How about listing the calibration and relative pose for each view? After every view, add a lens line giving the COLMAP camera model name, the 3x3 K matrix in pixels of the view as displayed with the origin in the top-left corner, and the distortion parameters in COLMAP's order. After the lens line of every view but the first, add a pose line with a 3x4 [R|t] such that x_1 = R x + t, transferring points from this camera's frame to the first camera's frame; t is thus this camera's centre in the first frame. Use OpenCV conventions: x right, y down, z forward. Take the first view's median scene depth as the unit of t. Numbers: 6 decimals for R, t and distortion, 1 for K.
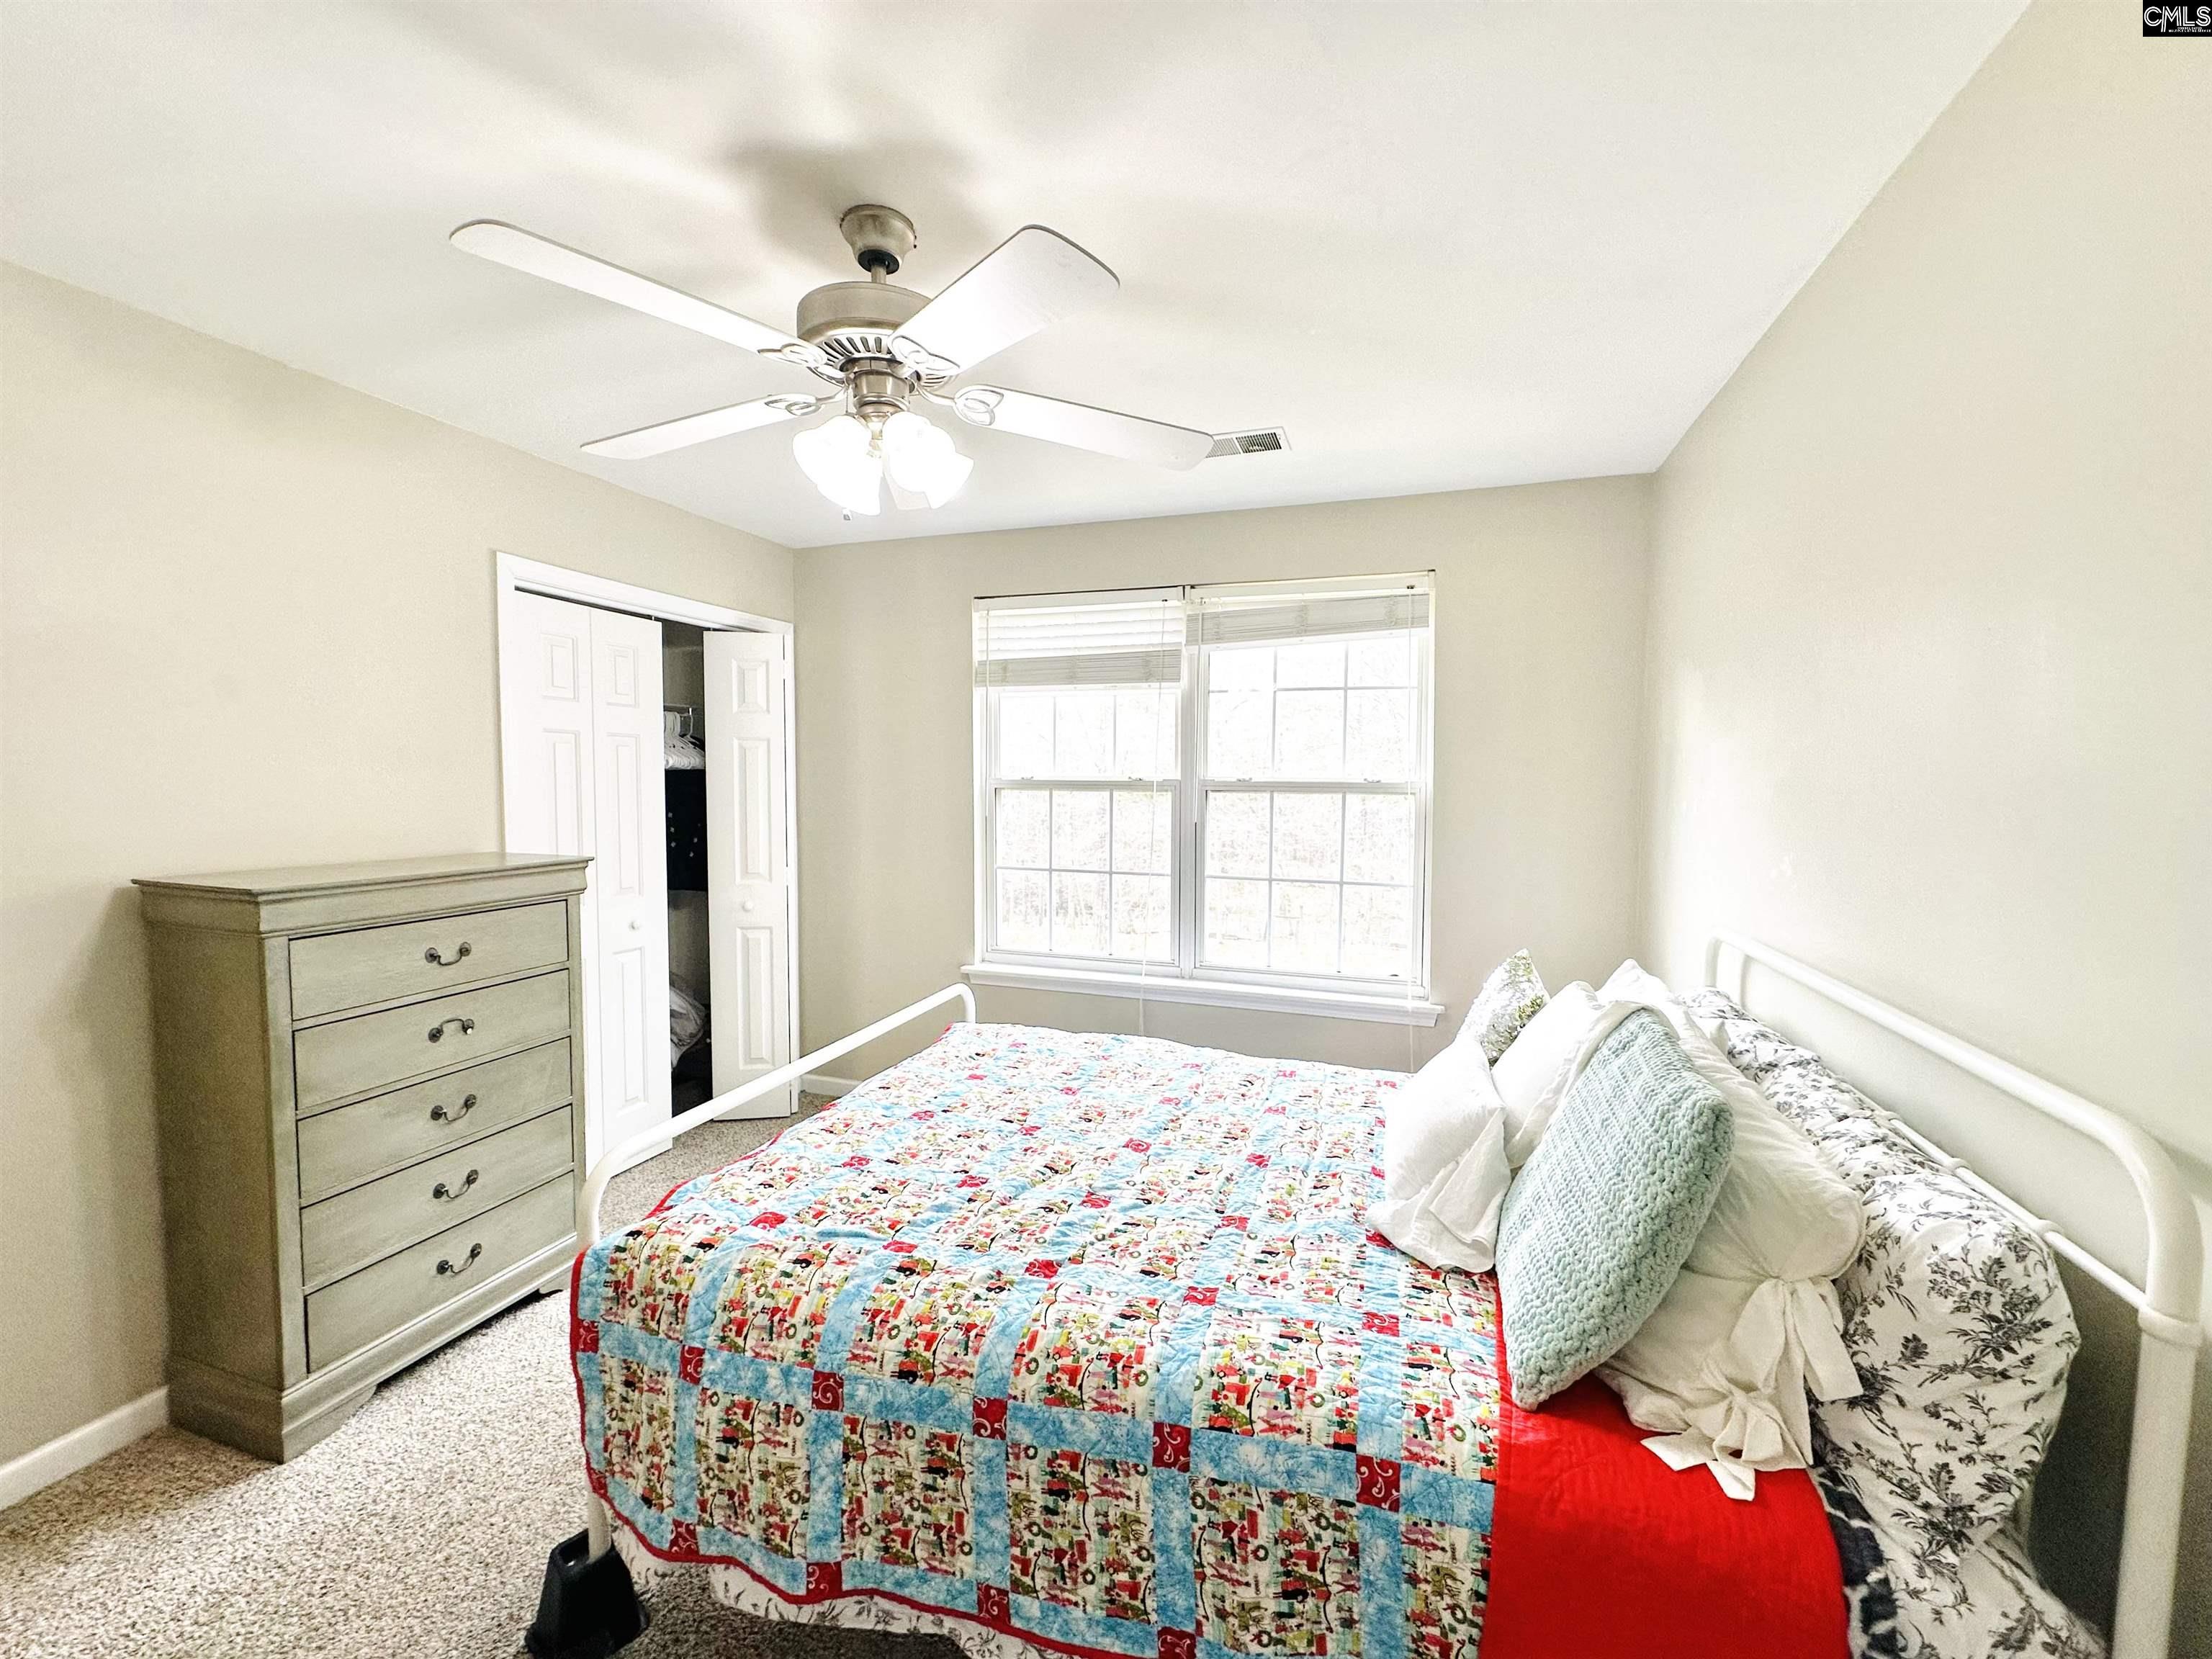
lens RADIAL K [[884.2, 0, 1111.7], [0, 884.2, 827.9], [0, 0, 1]] dist [-0.003187, 0.000950]
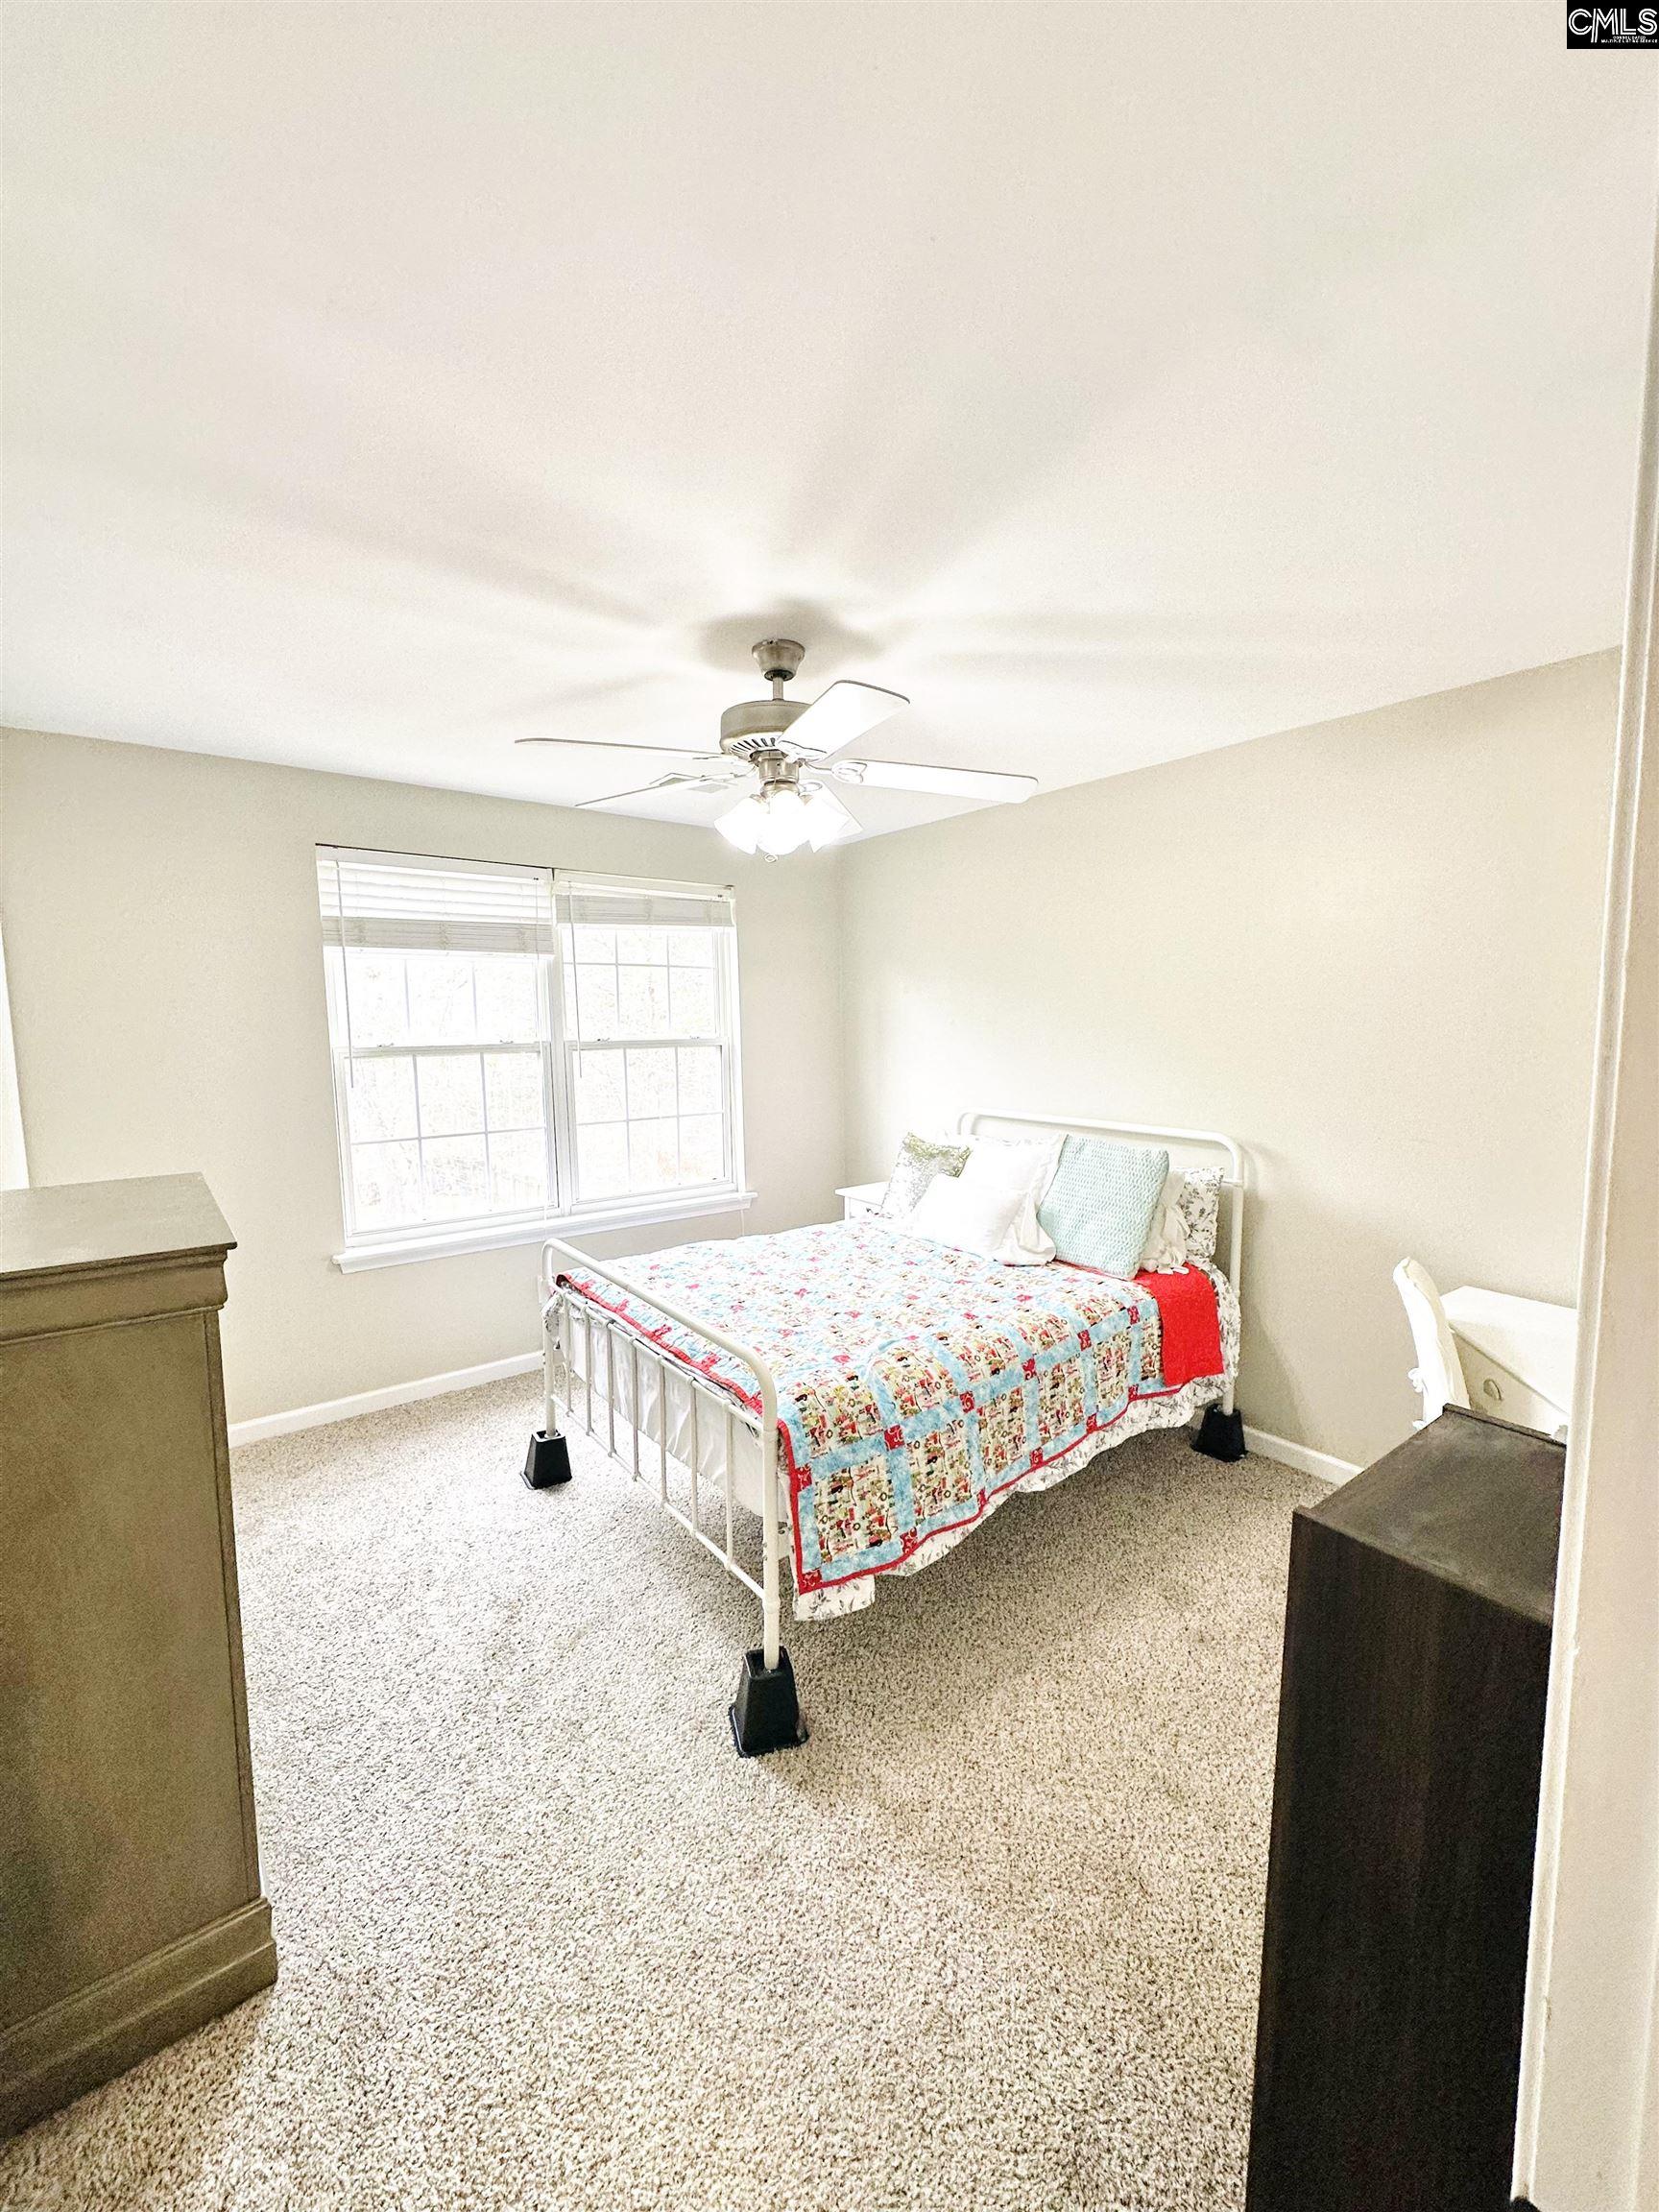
lens RADIAL K [[884.2, 0, 827.5], [0, 884.2, 1105.7], [0, 0, 1]] dist [-0.003187, 0.000950]
pose [[0.549241, -0.096138, 0.830116, -1.345770], [0.062117, 0.995309, 0.074170, -0.069715], [-0.833352, 0.010827, 0.552636, 0.181257]]
